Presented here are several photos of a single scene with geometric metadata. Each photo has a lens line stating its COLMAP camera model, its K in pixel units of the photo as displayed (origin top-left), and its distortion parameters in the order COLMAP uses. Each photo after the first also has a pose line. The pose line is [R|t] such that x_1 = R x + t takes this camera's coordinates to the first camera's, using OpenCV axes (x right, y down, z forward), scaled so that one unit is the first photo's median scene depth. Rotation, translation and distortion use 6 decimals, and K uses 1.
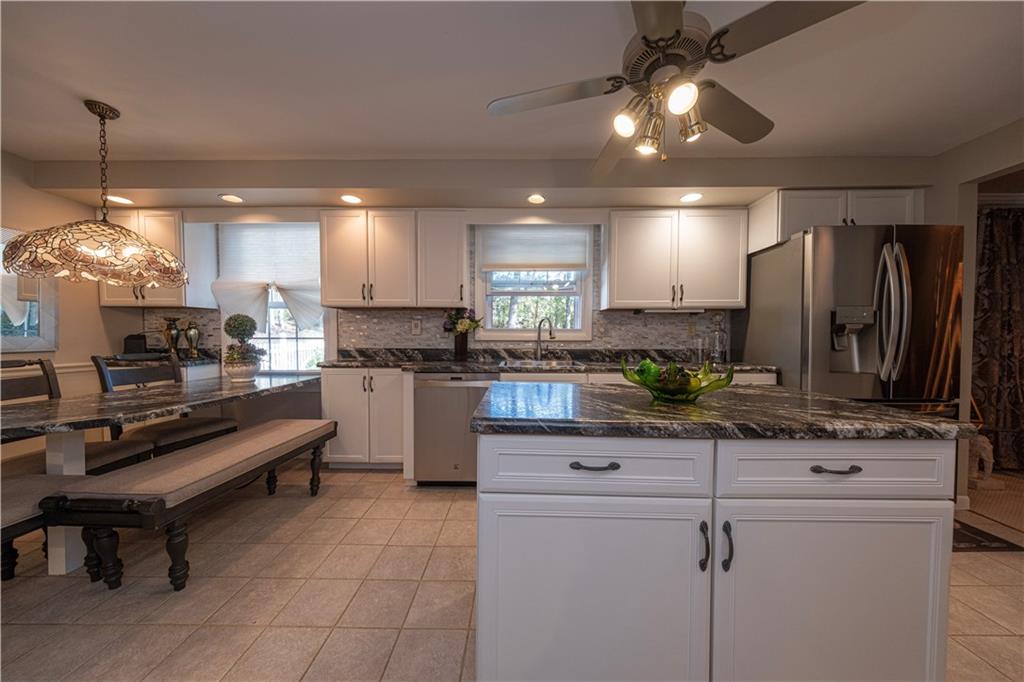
lens RADIAL K [[340.1, 0, 511.9], [0, 340.1, 342.3], [0, 0, 1]] dist [0.002002, 0.000029]
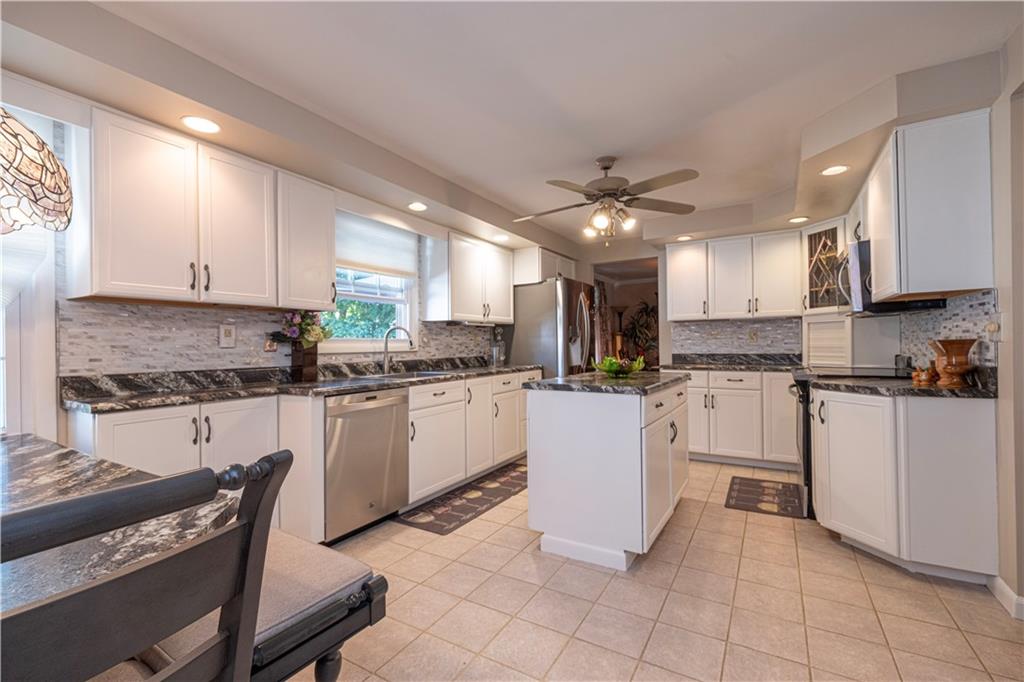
lens RADIAL K [[442.0, 0, 512.1], [0, 442.0, 342.6], [0, 0, 1]] dist [-0.000997, -0.000097]
pose [[0.491963, -0.004179, 0.870606, -0.771800], [0.030398, 0.999461, -0.012381, -0.005047], [-0.870085, 0.032556, 0.491825, 0.129494]]
